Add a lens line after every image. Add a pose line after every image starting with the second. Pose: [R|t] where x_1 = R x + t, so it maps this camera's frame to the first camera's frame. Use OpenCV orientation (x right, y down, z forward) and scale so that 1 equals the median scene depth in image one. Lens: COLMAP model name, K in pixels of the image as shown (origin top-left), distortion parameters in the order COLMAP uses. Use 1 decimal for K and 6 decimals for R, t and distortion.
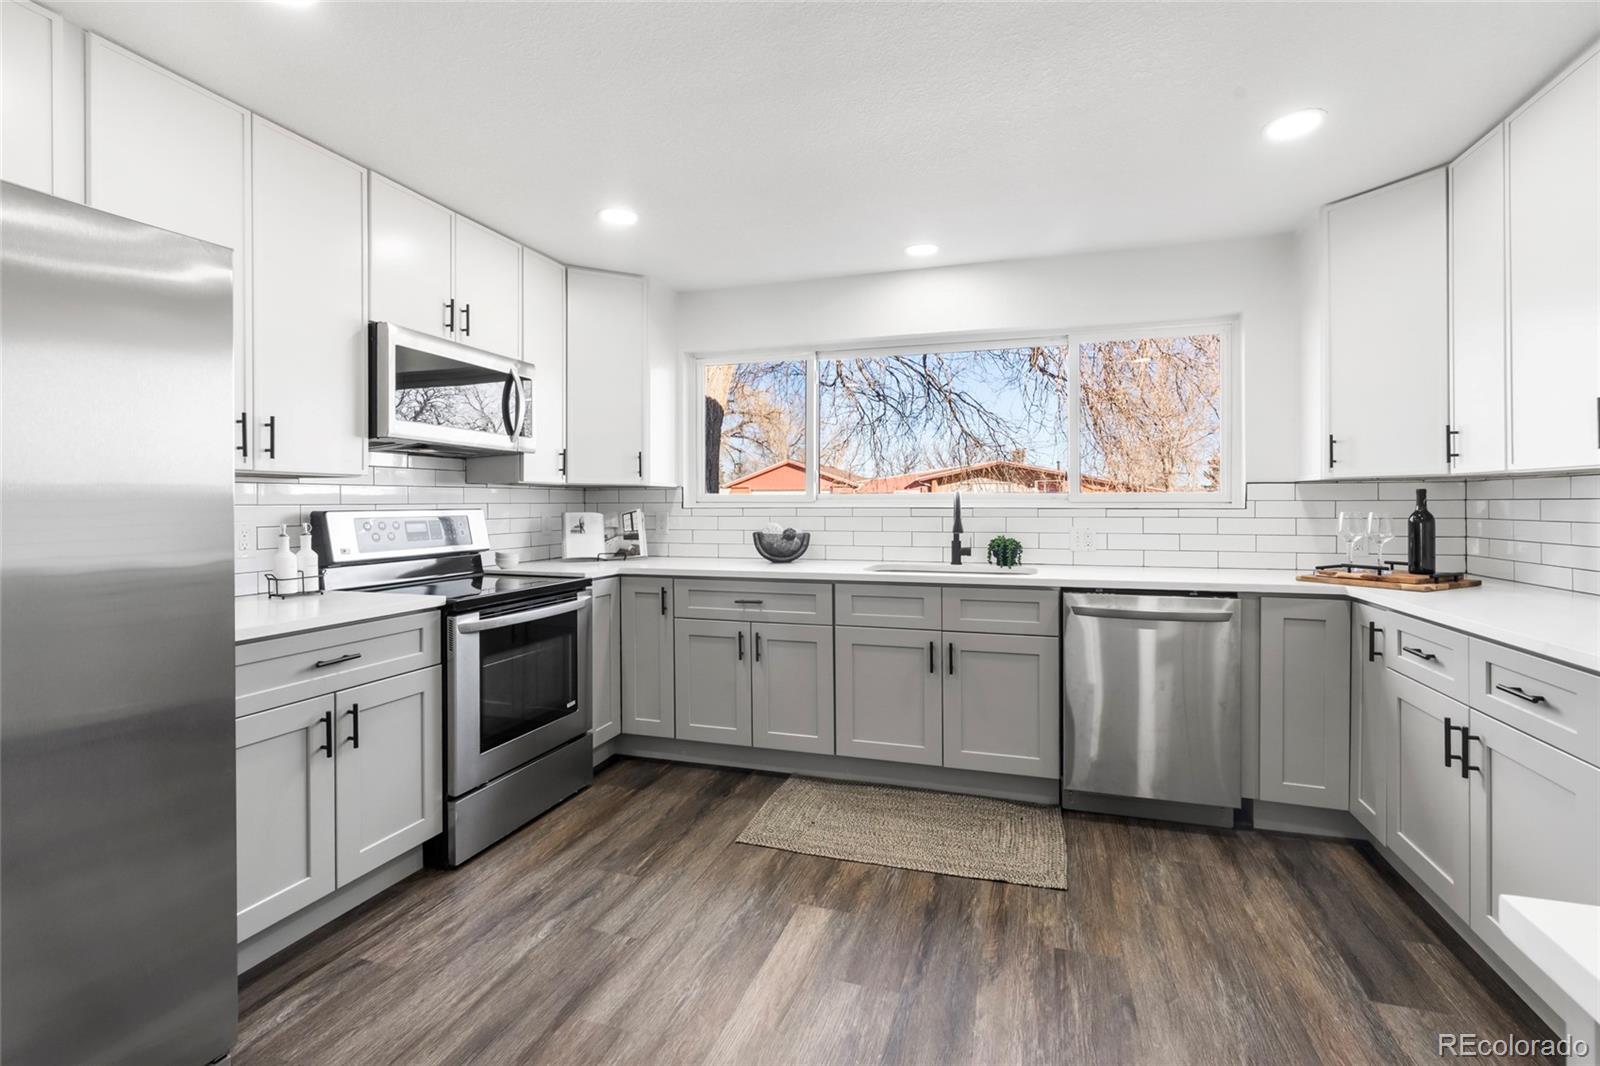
lens RADIAL K [[726.0, 0, 806.1], [0, 726.0, 503.3], [0, 0, 1]] dist [-0.002353, -0.000043]
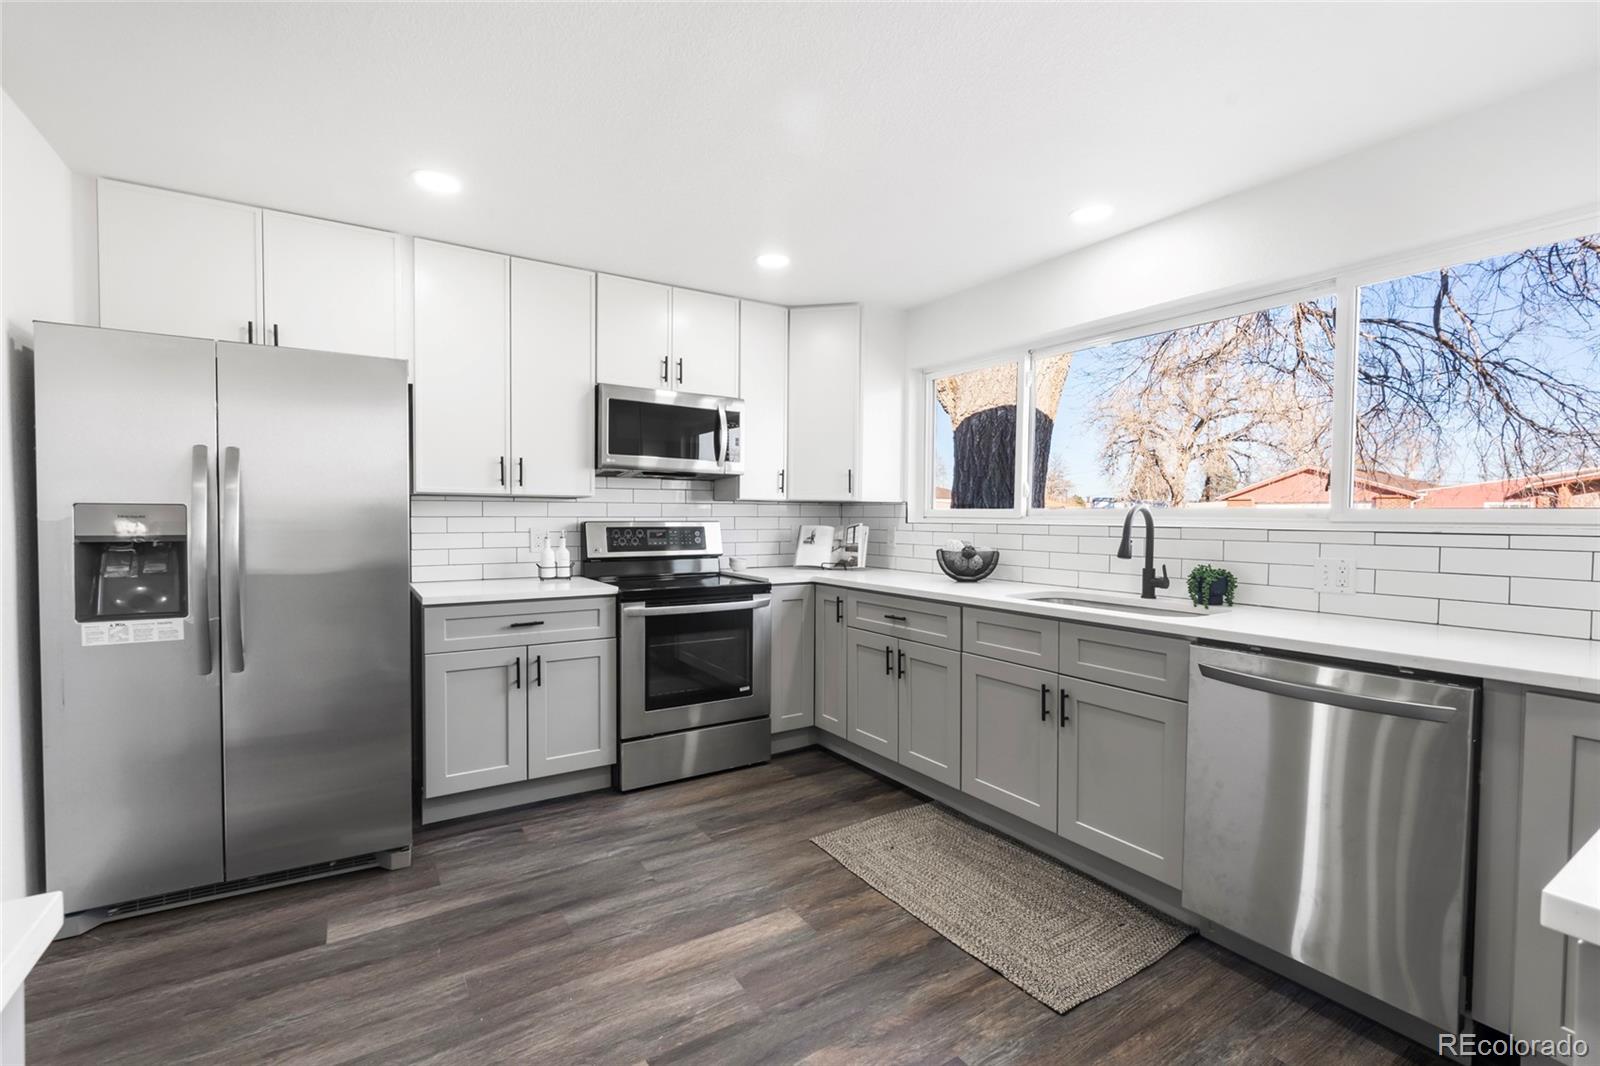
lens RADIAL K [[715.4, 0, 800.0], [0, 715.4, 533.0], [0, 0, 1]] dist [-0.001982, -0.000196]
pose [[0.764120, 0.022358, -0.644686, 0.464749], [-0.007388, 0.999637, 0.025911, -0.005166], [0.645031, -0.015037, 0.764008, 0.171692]]
